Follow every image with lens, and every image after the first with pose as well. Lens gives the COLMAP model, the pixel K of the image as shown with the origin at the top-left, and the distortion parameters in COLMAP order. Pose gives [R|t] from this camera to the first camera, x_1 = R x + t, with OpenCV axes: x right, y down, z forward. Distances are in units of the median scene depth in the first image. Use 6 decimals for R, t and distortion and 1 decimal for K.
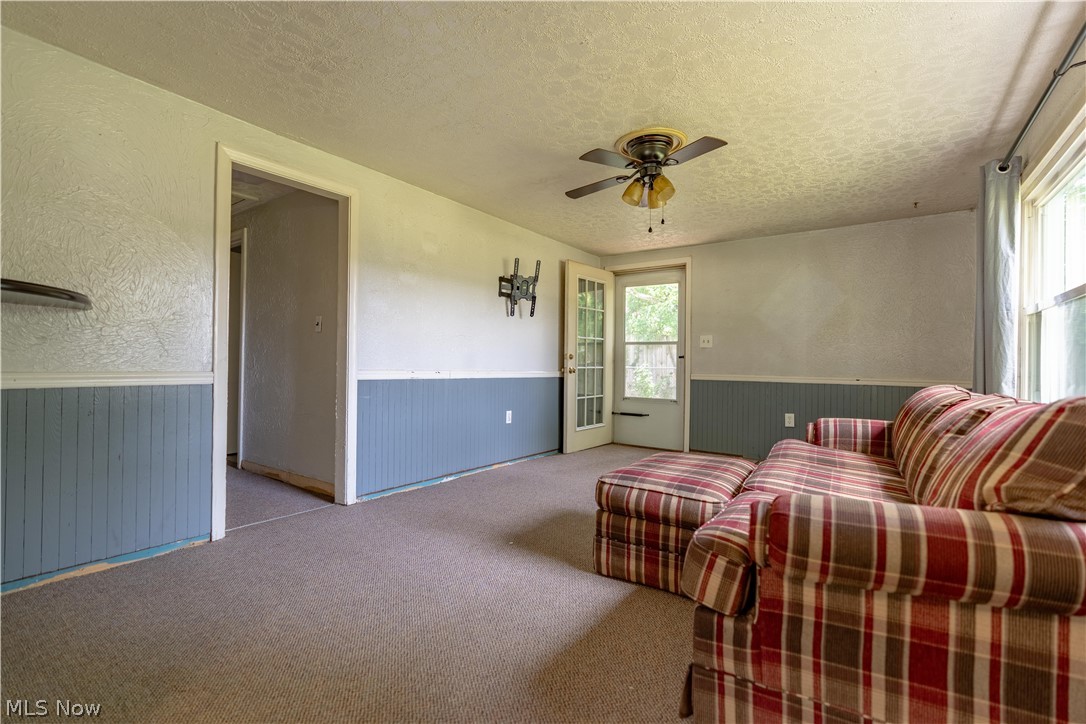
lens RADIAL K [[483.1, 0, 543.0], [0, 483.1, 362.0], [0, 0, 1]] dist [-0.003077, 0.000876]
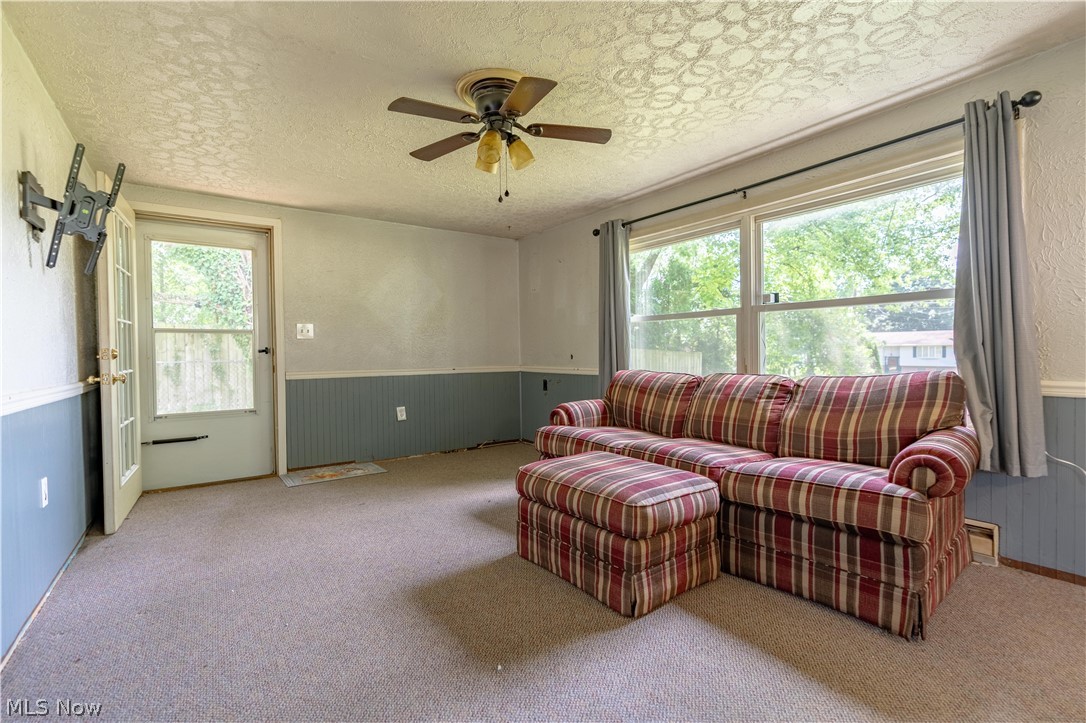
lens RADIAL K [[483.1, 0, 543.0], [0, 483.1, 361.5], [0, 0, 1]] dist [-0.003077, 0.000876]
pose [[0.333247, -0.036671, 0.942126, -0.293646], [0.014571, 0.999324, 0.033743, -0.013859], [-0.942727, 0.002483, 0.333556, 0.362566]]
